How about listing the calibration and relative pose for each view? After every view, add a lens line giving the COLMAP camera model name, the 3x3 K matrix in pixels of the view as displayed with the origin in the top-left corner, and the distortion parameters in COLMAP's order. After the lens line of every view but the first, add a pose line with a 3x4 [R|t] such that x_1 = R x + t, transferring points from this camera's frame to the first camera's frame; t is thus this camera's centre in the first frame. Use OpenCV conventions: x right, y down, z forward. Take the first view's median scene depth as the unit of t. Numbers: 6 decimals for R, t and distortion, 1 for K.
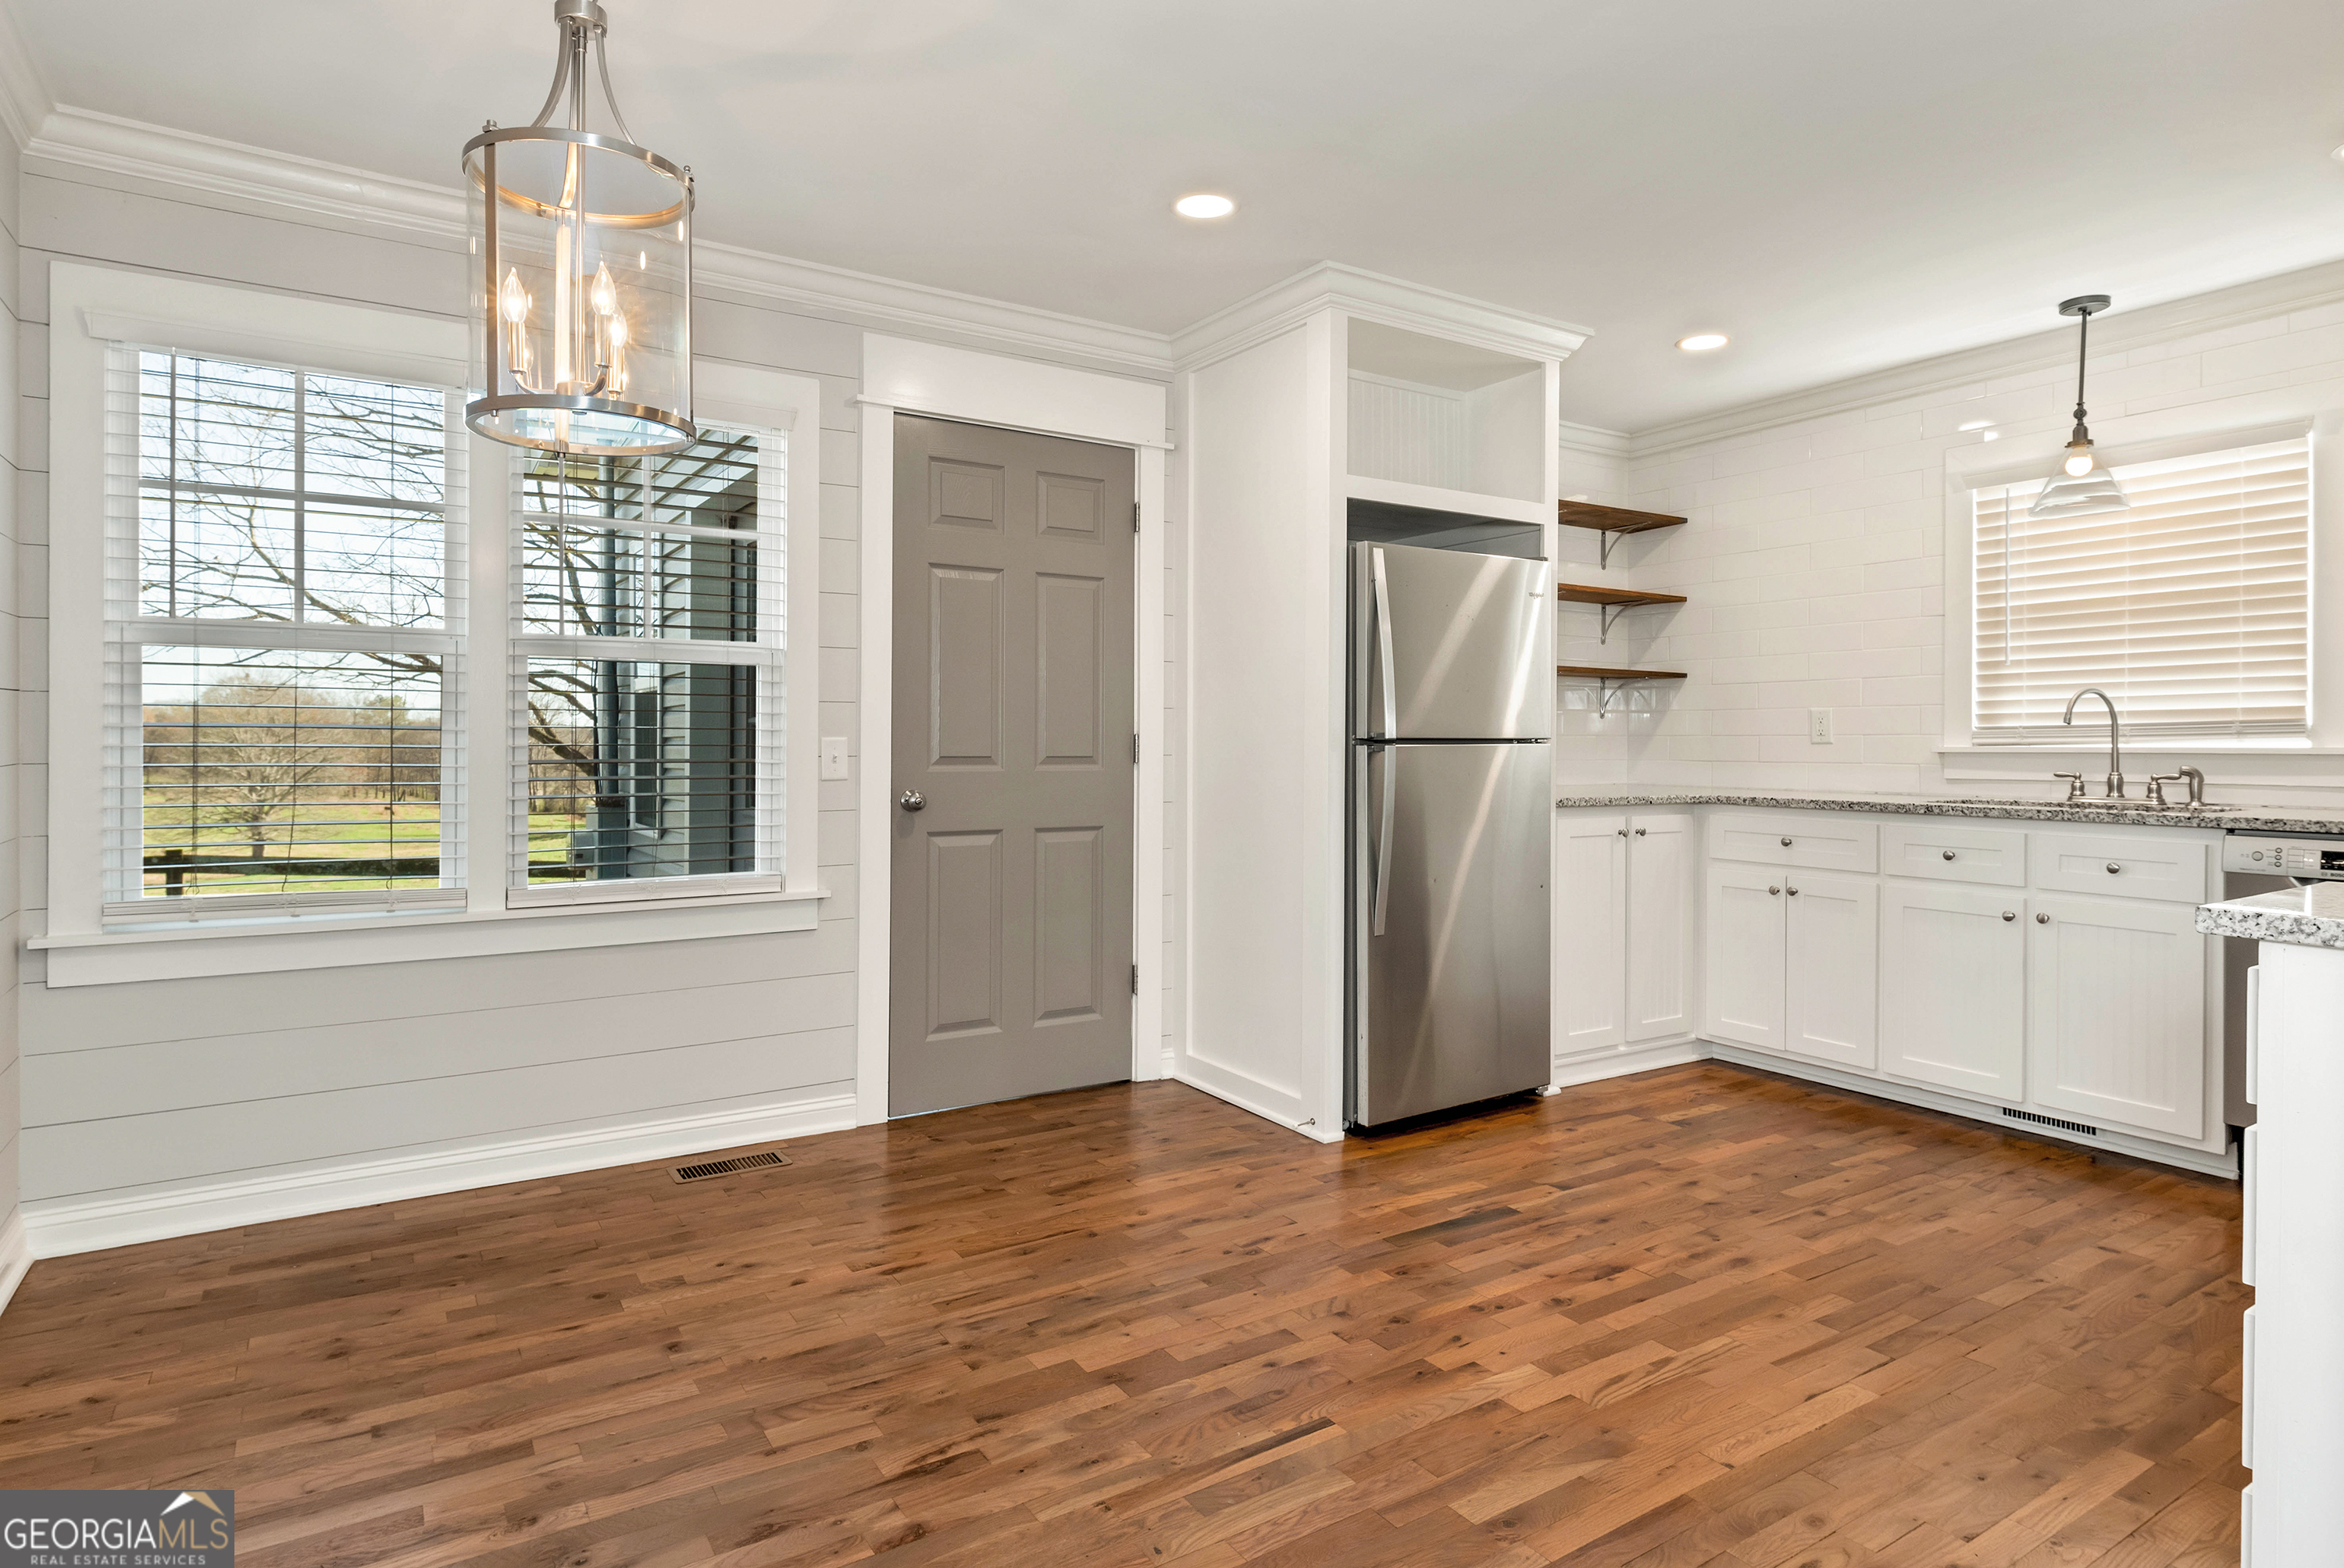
lens RADIAL K [[1238.6, 0, 1175.6], [0, 1238.6, 803.3], [0, 0, 1]] dist [0.001138, -0.000877]
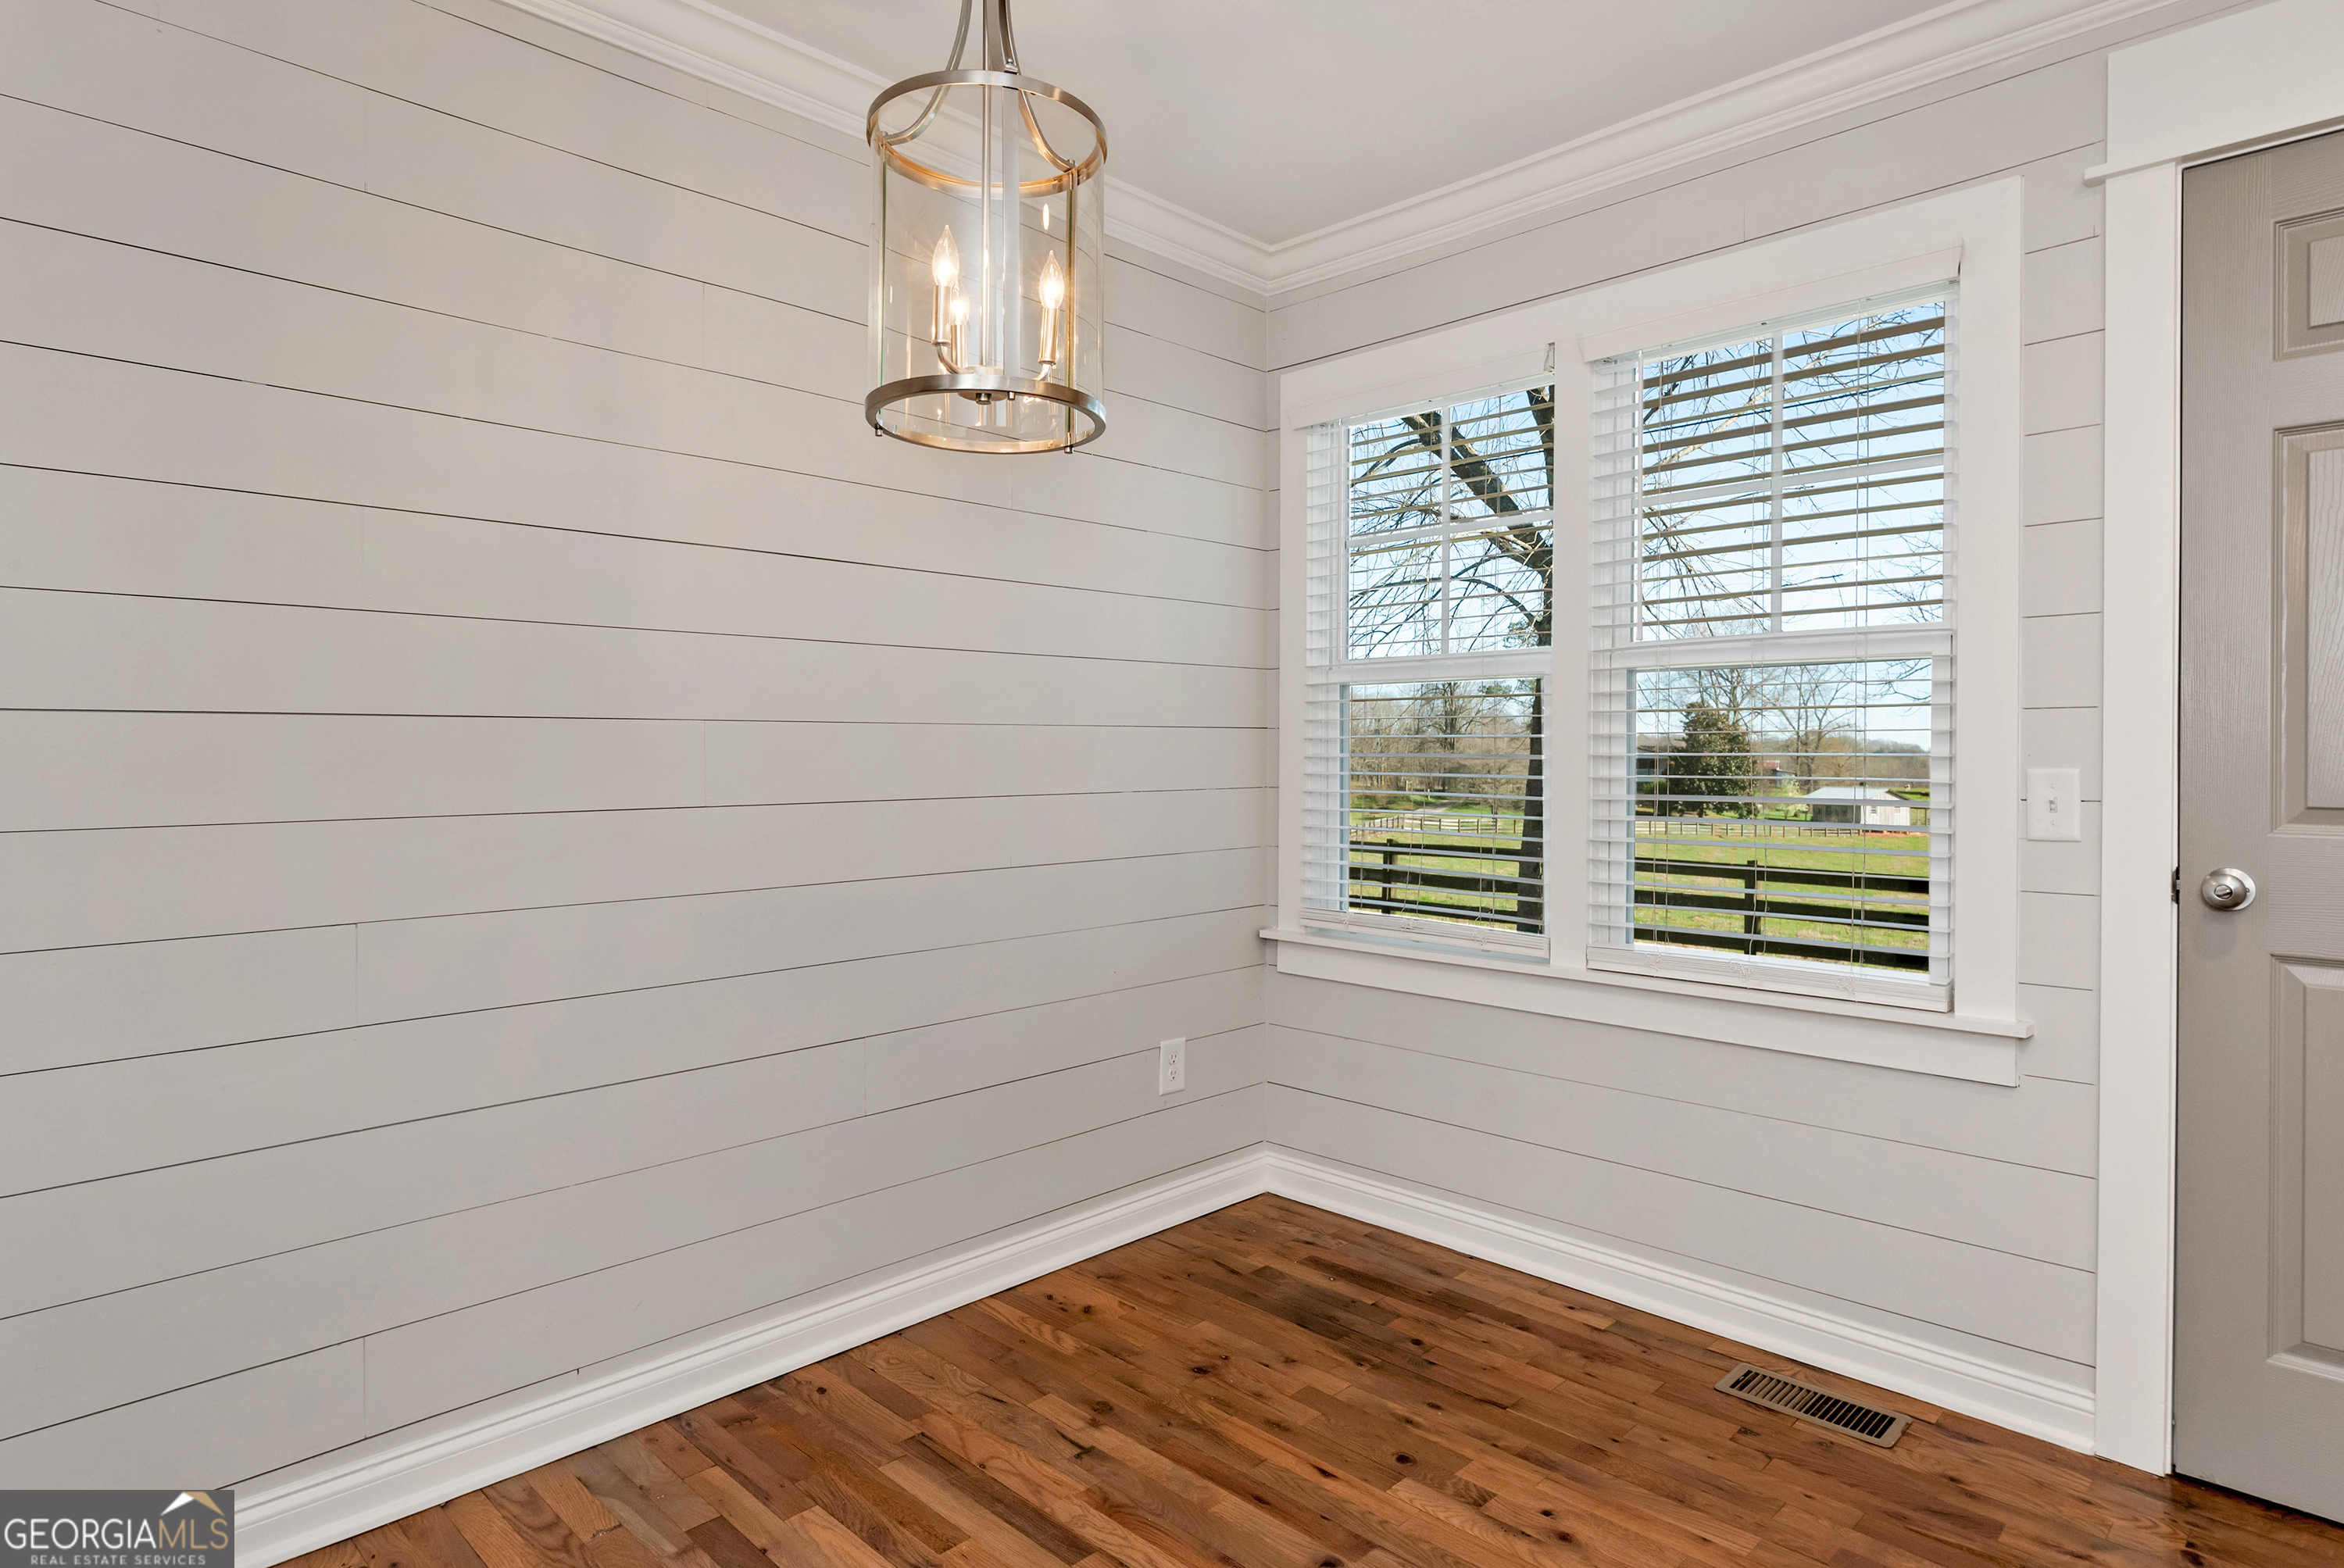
lens RADIAL K [[1280.2, 0, 1172.0], [0, 1280.2, 784.0], [0, 0, 1]] dist [0.003740, 0.000678]
pose [[0.233277, 0.016828, -0.972265, 0.286318], [-0.050785, 0.998697, 0.005100, -0.036737], [0.971083, 0.048186, 0.233828, 0.594040]]
